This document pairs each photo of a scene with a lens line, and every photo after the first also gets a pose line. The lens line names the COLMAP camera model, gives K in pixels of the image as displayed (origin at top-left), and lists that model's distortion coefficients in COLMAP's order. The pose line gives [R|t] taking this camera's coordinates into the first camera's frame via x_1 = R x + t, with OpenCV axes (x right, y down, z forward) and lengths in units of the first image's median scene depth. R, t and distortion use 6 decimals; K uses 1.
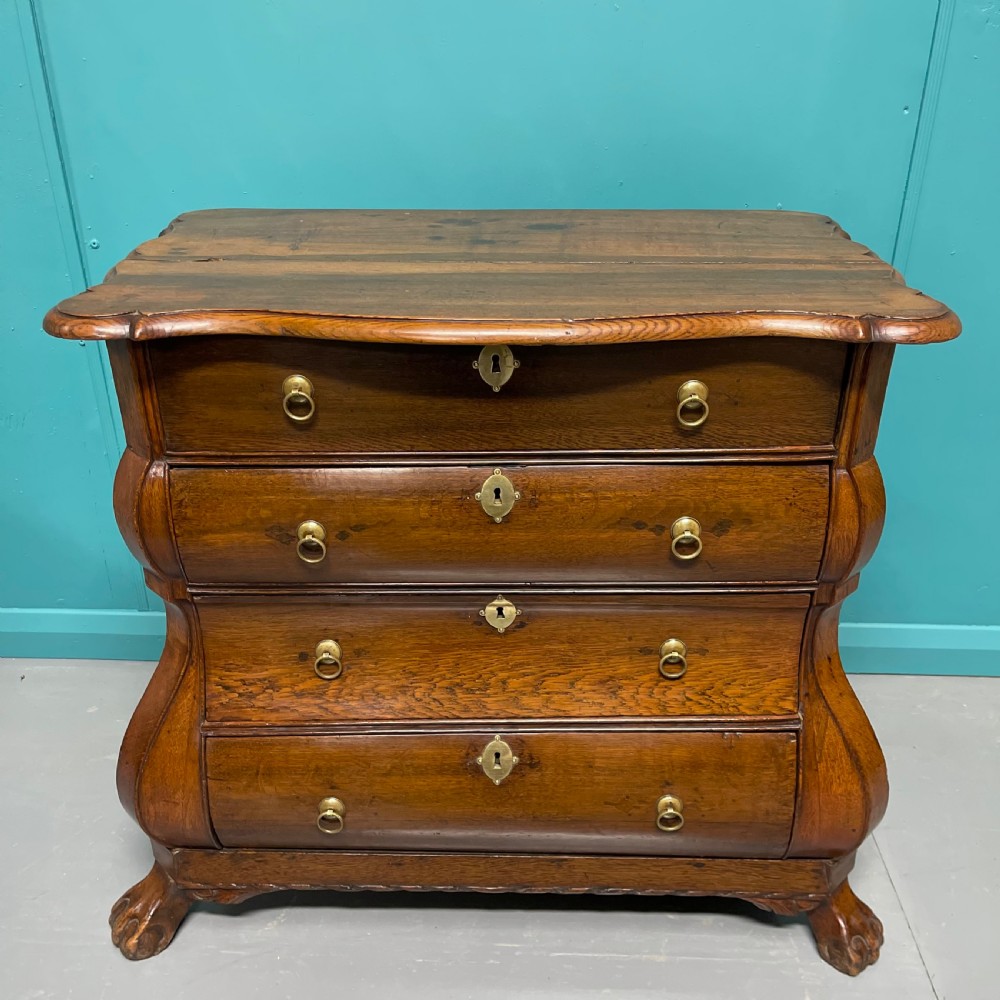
lens RADIAL K [[975.1, 0, 500.0], [0, 975.1, 500.0], [0, 0, 1]] dist [0.072598, -0.120480]
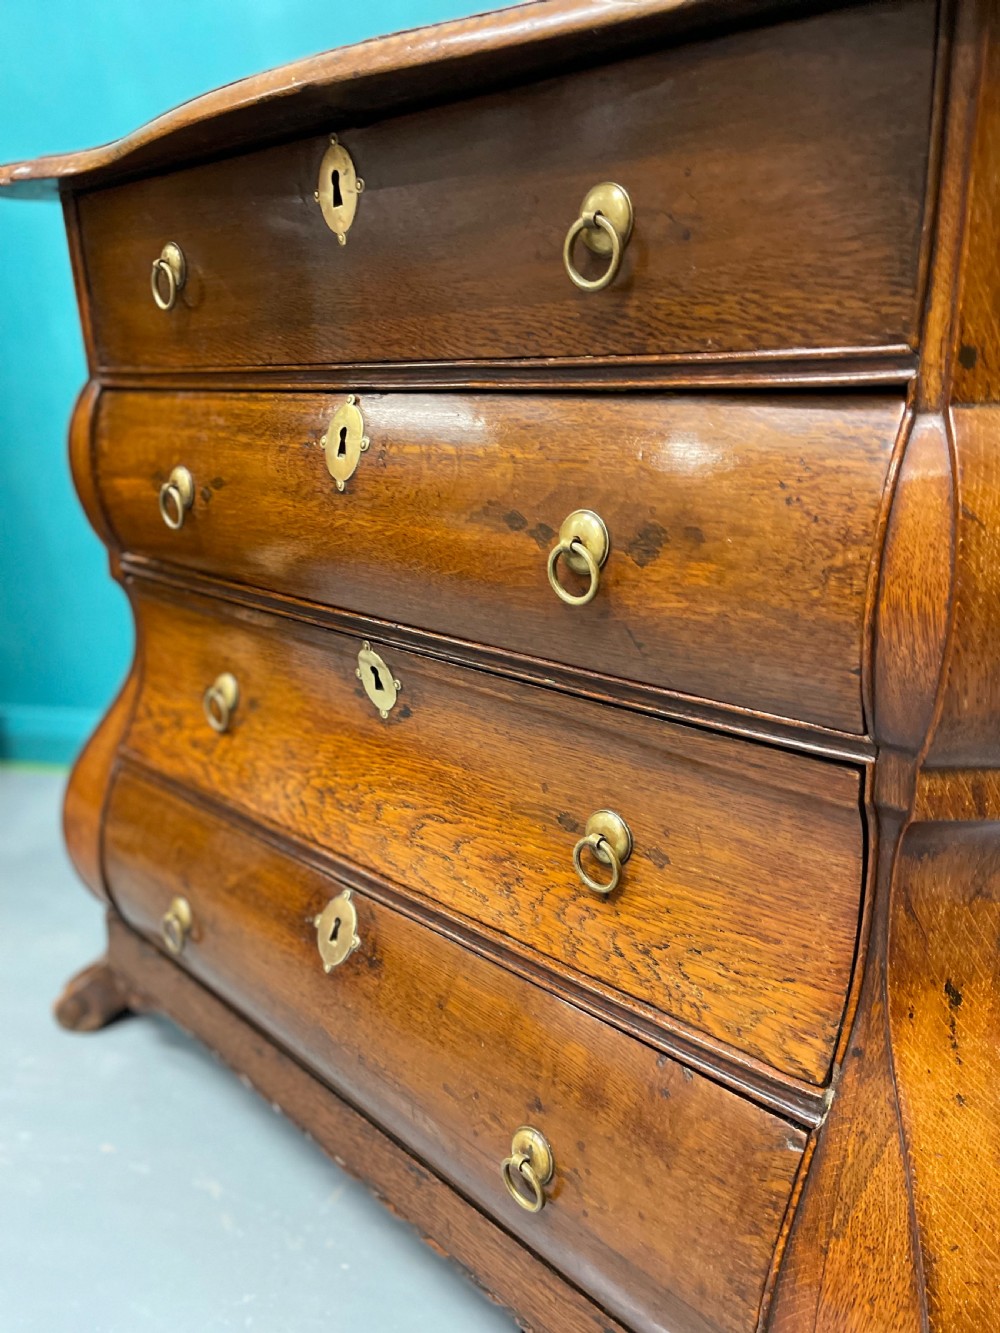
lens RADIAL K [[1020.6, 0, 497.5], [0, 1020.6, 678.4], [0, 0, 1]] dist [0.064165, -0.092847]
pose [[0.722357, 0.203877, -0.660784, 0.451068], [-0.291696, 0.956214, -0.023849, 0.106228], [0.626988, 0.209975, 0.750197, 0.566516]]
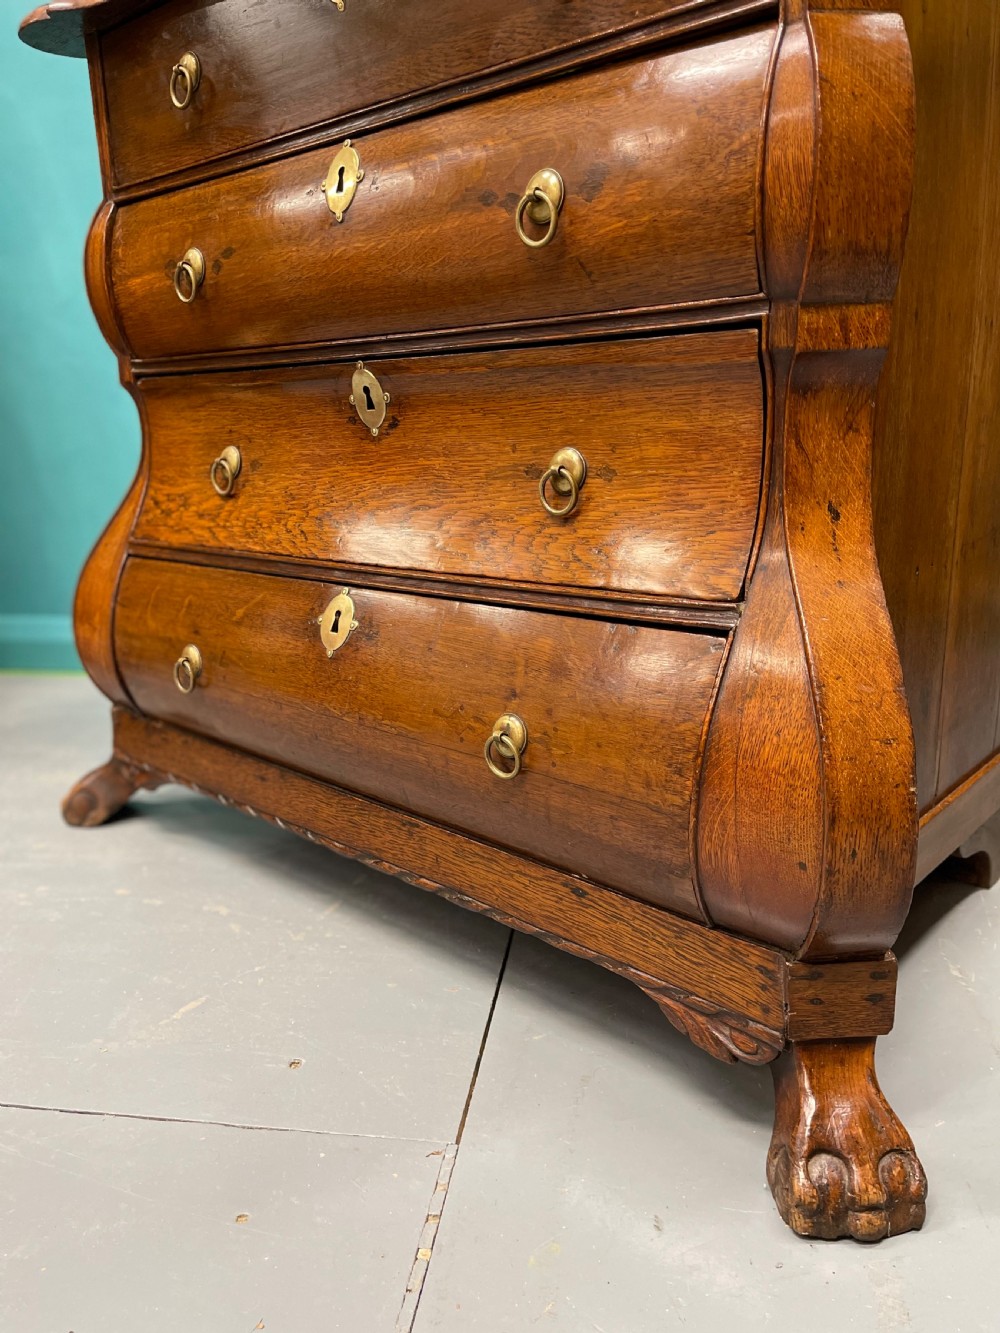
lens RADIAL K [[1009.1, 0, 499.3], [0, 1009.1, 676.8], [0, 0, 1]] dist [0.077694, -0.111223]
pose [[0.759355, 0.161365, -0.630350, 0.549832], [-0.272107, 0.958735, -0.082366, 0.333383], [0.591048, 0.234068, 0.771929, 0.525298]]
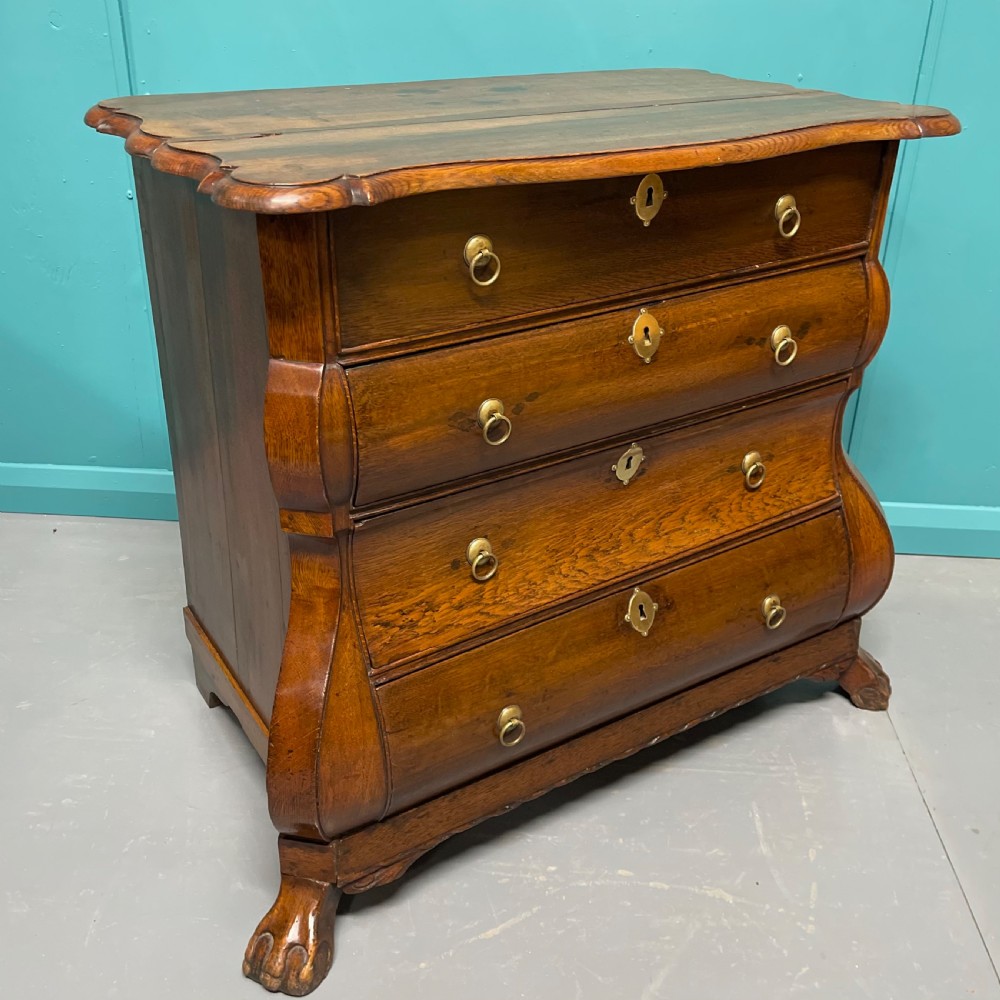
lens RADIAL K [[1078.5, 0, 500.3], [0, 1078.5, 483.3], [0, 0, 1]] dist [0.070188, -0.048029]
pose [[0.828722, -0.237750, 0.506651, -0.656444], [0.235061, 0.969426, 0.070426, 0.026463], [-0.507905, 0.060730, 0.859270, 0.116441]]
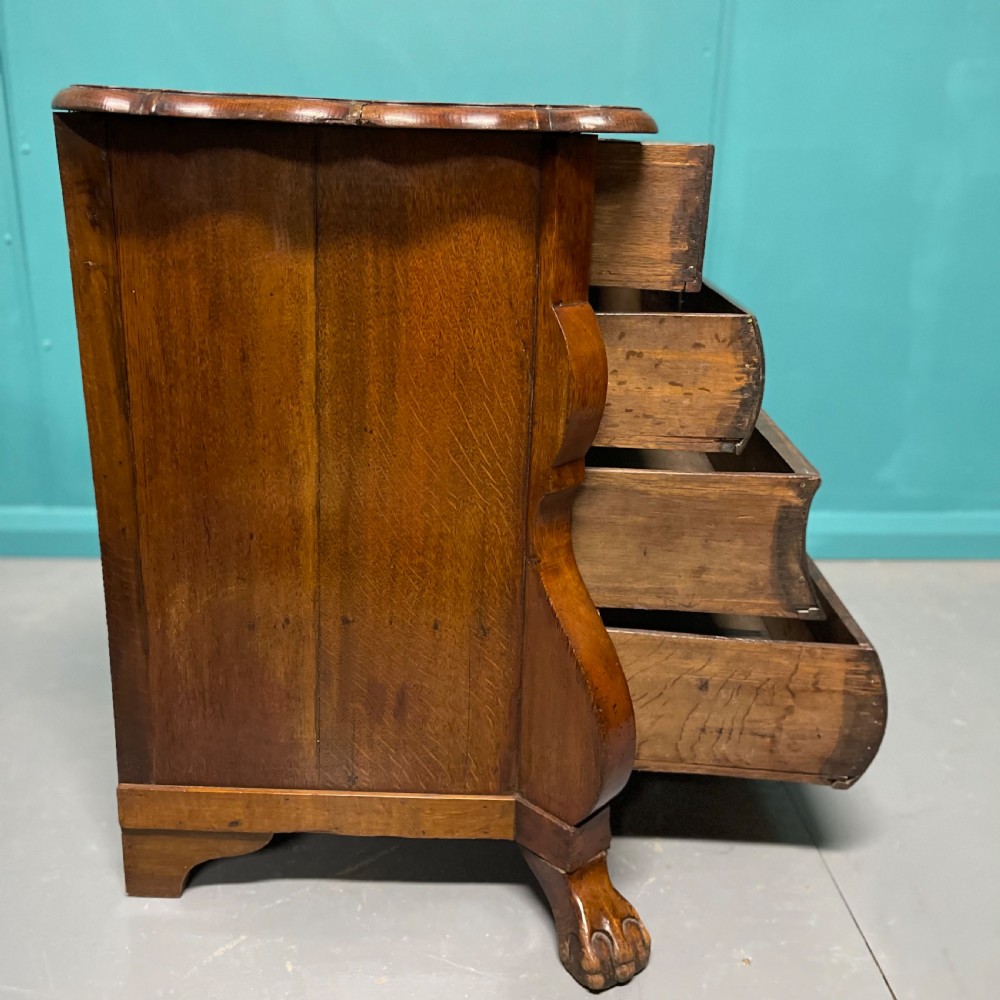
lens RADIAL K [[1078.5, 0, 500.3], [0, 1078.5, 483.3], [0, 0, 1]] dist [0.070188, -0.048029]
pose [[-0.004878, -0.333860, 0.942610, -1.173874], [0.441526, 0.845044, 0.301588, -0.193150], [-0.897235, 0.417658, 0.143286, 0.899489]]
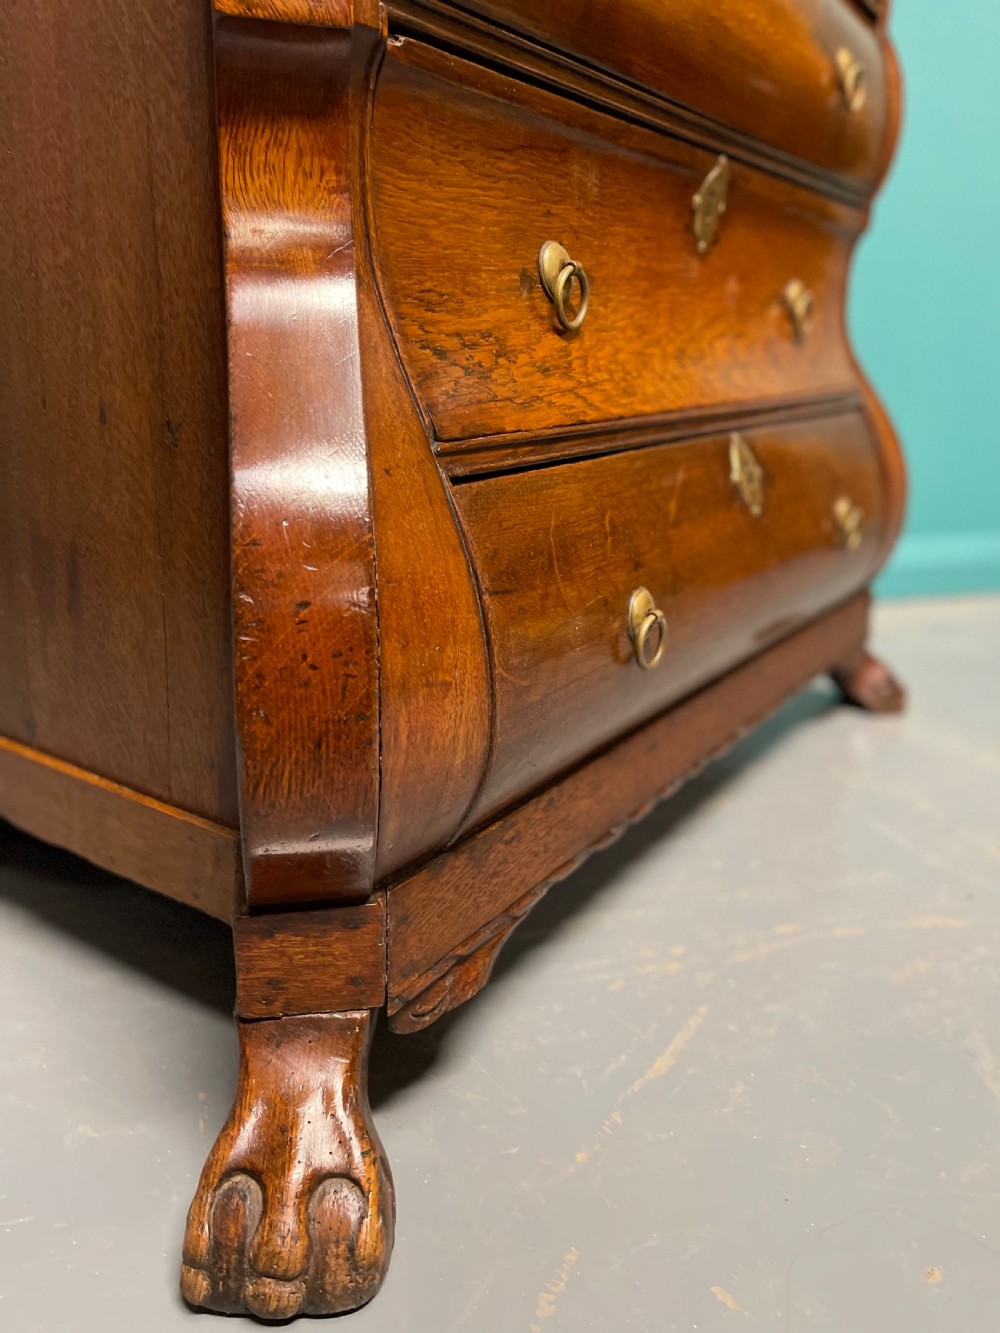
lens RADIAL K [[1009.1, 0, 499.3], [0, 1009.1, 676.8], [0, 0, 1]] dist [0.077694, -0.111223]
pose [[0.535241, -0.241379, 0.809477, -0.623722], [0.356503, 0.933323, 0.042582, 0.303492], [-0.765782, 0.265790, 0.585605, 0.790183]]
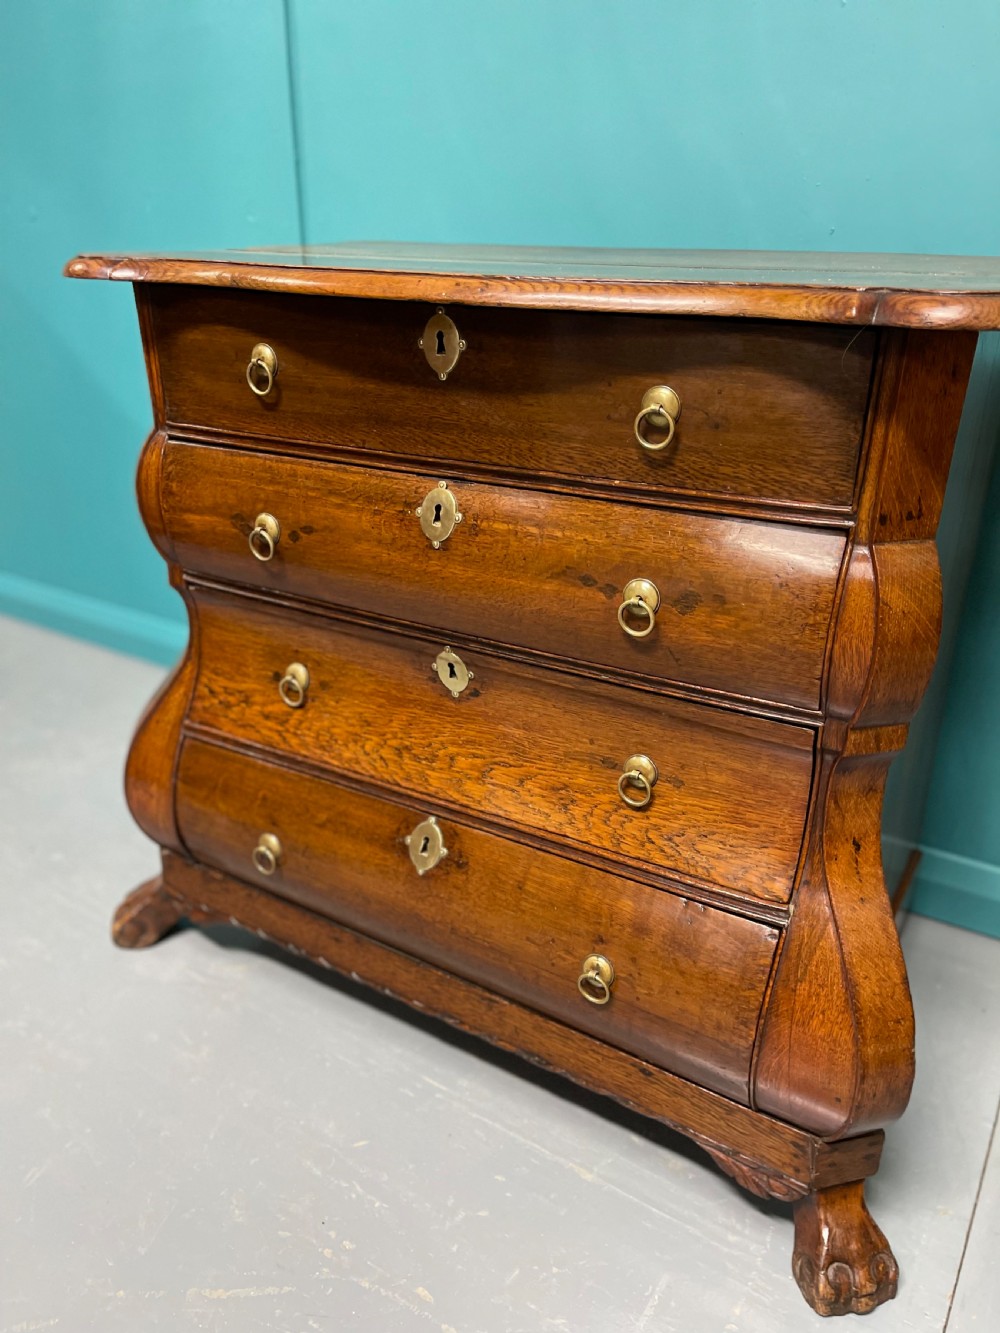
lens RADIAL K [[1009.1, 0, 499.3], [0, 1009.1, 676.8], [0, 0, 1]] dist [0.077694, -0.111223]
pose [[0.863078, 0.216974, -0.456090, 0.422892], [-0.234475, 0.971943, 0.018671, 0.092573], [0.447345, 0.090827, 0.889738, 0.238184]]
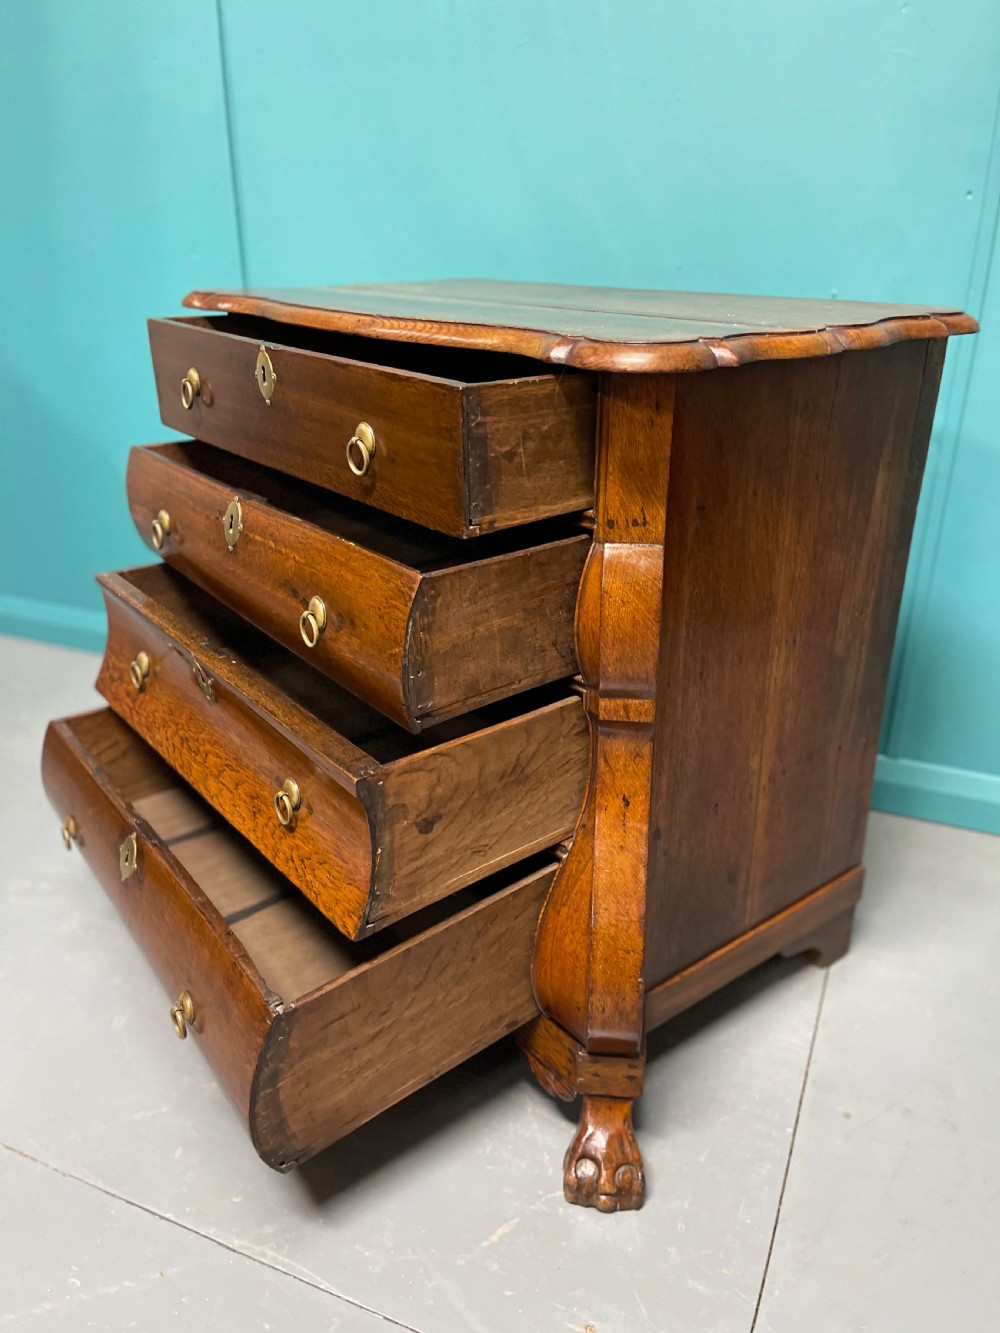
lens RADIAL K [[1020.6, 0, 497.5], [0, 1020.6, 678.4], [0, 0, 1]] dist [0.064165, -0.092847]
pose [[0.636058, 0.315783, -0.704068, 0.843407], [-0.347568, 0.931874, 0.103962, 0.014191], [0.688932, 0.178586, 0.702482, 0.309864]]
